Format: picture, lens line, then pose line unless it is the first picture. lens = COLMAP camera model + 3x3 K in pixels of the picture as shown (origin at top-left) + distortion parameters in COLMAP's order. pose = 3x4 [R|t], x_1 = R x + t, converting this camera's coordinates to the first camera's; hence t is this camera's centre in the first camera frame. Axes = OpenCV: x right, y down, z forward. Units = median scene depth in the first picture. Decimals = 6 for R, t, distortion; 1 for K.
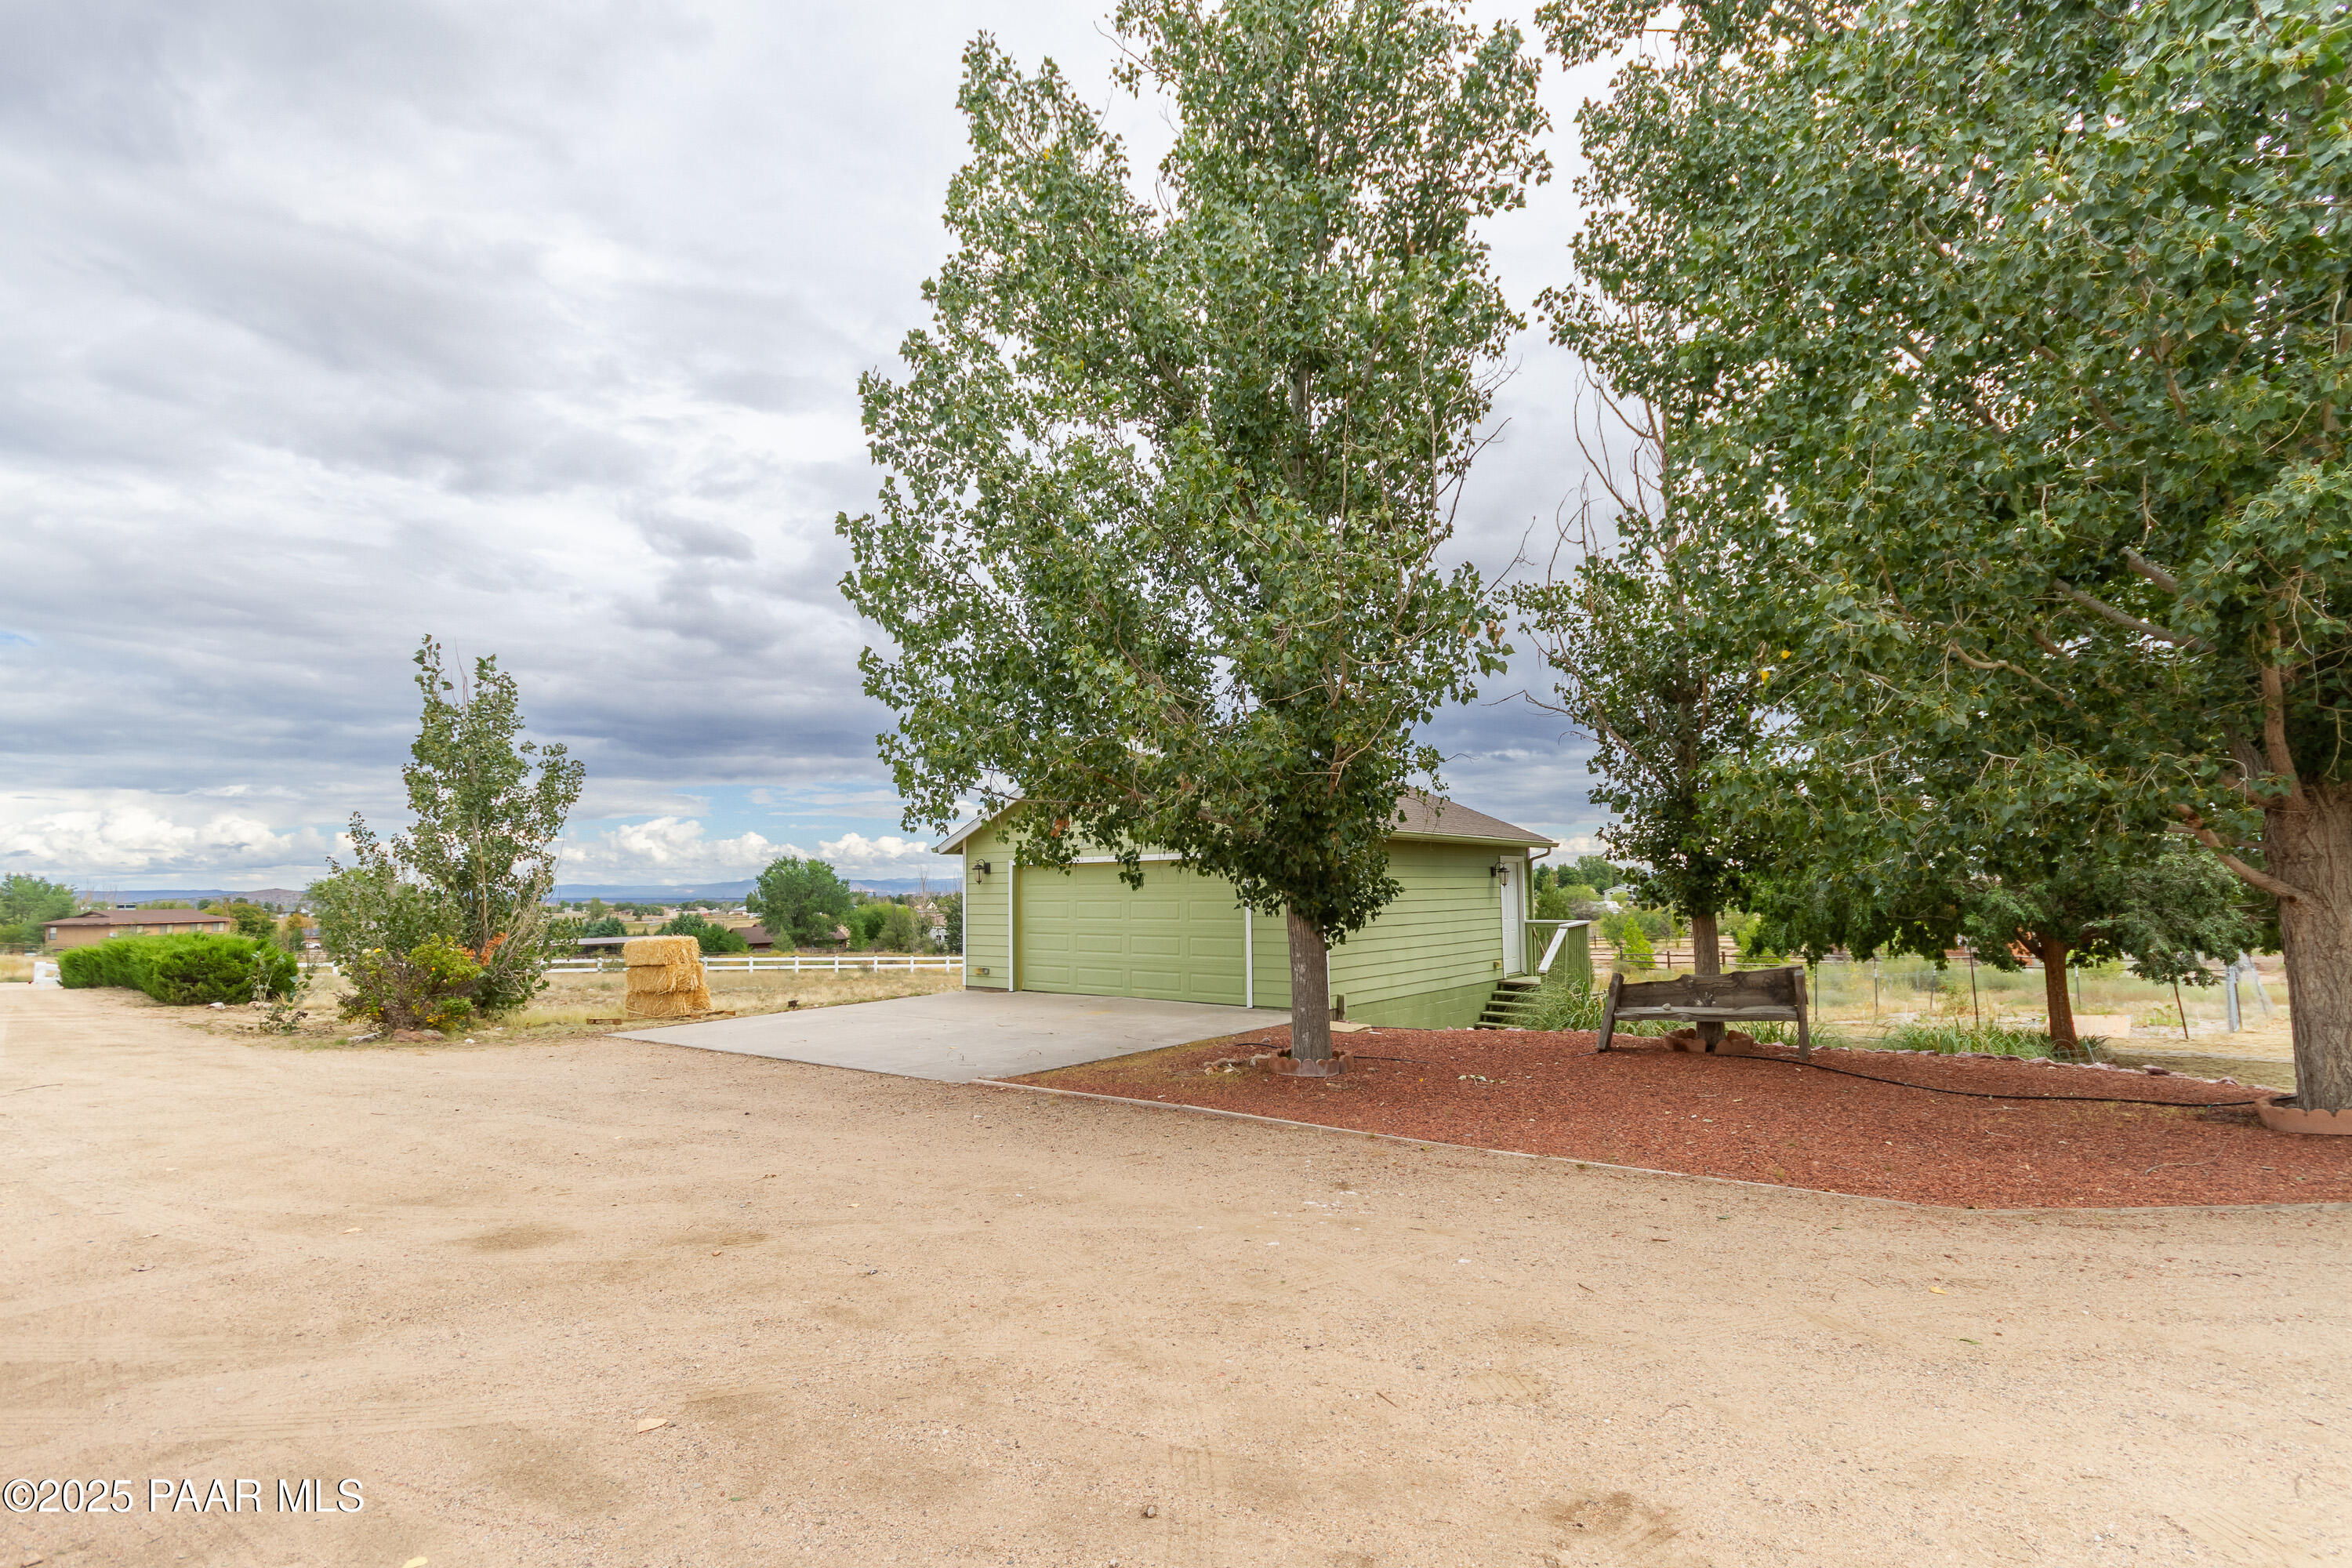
lens RADIAL K [[1112.6, 0, 1207.3], [0, 1112.6, 785.7], [0, 0, 1]] dist [0.006787, 0.000608]
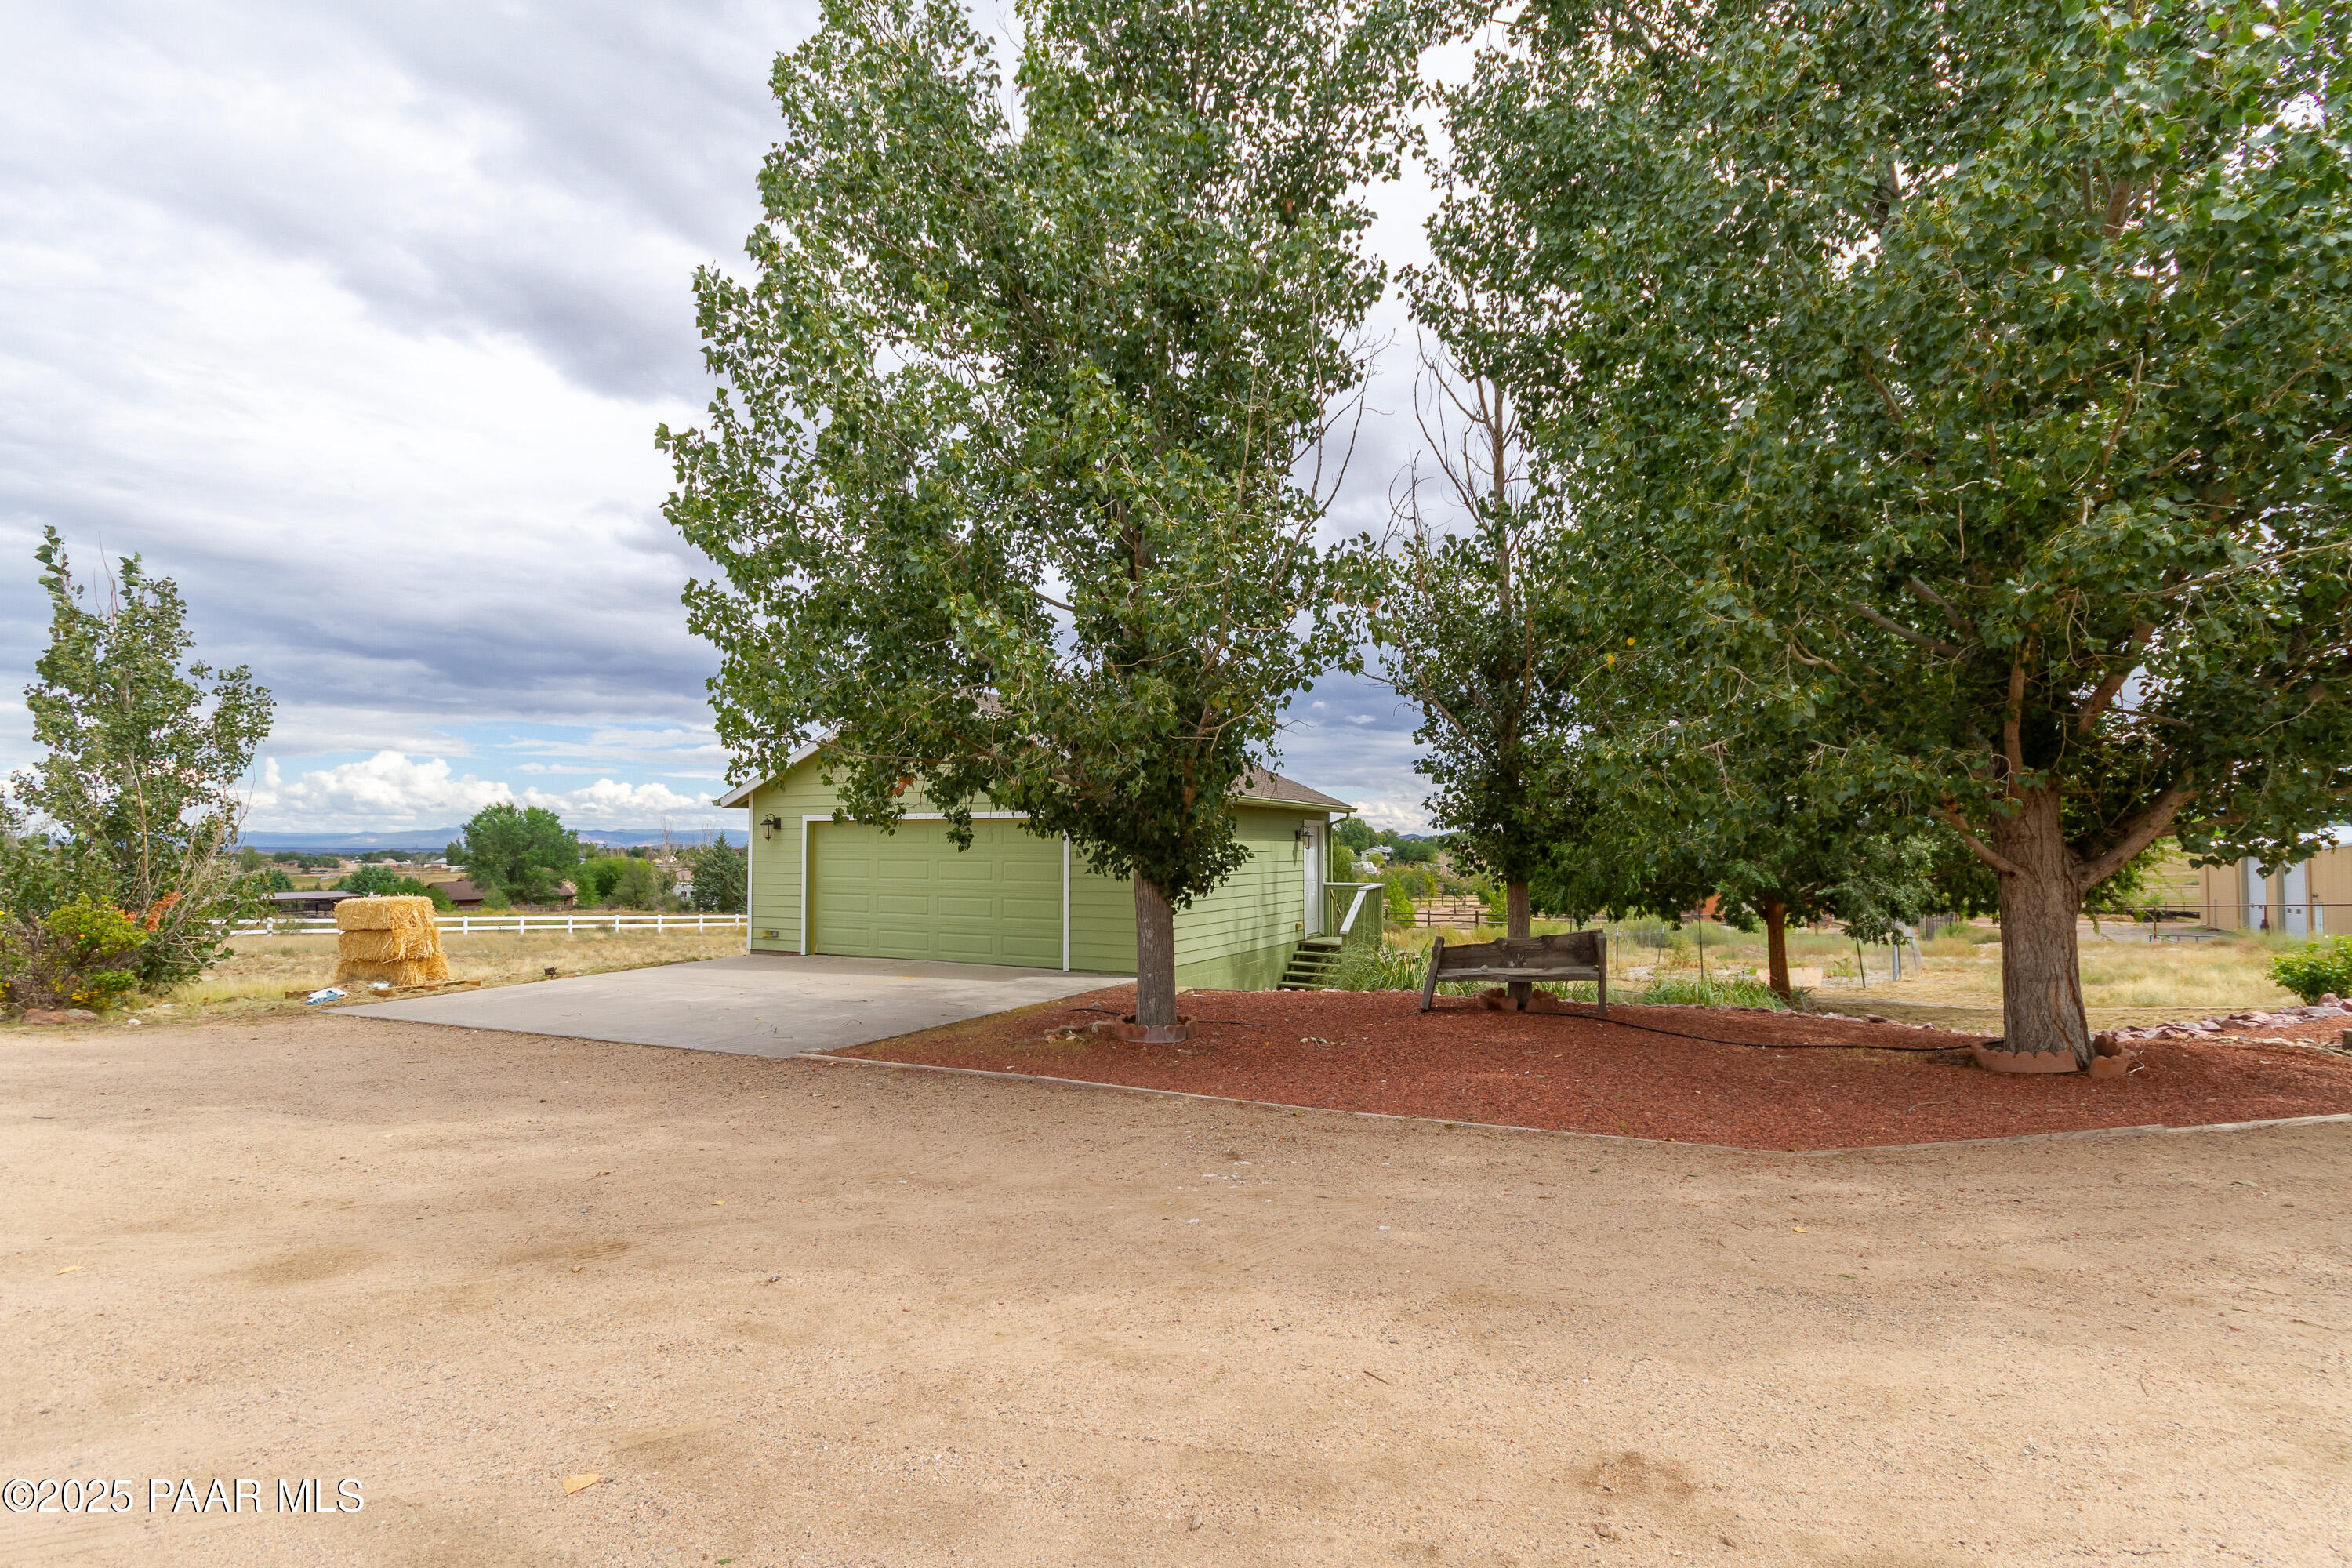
lens RADIAL K [[1112.6, 0, 1174.1], [0, 1112.6, 784.9], [0, 0, 1]] dist [0.006787, 0.000608]
pose [[0.977289, 0.024378, 0.210504, -0.112353], [-0.032842, 0.998783, 0.036807, -0.005288], [-0.209351, -0.042884, 0.976900, 0.039331]]
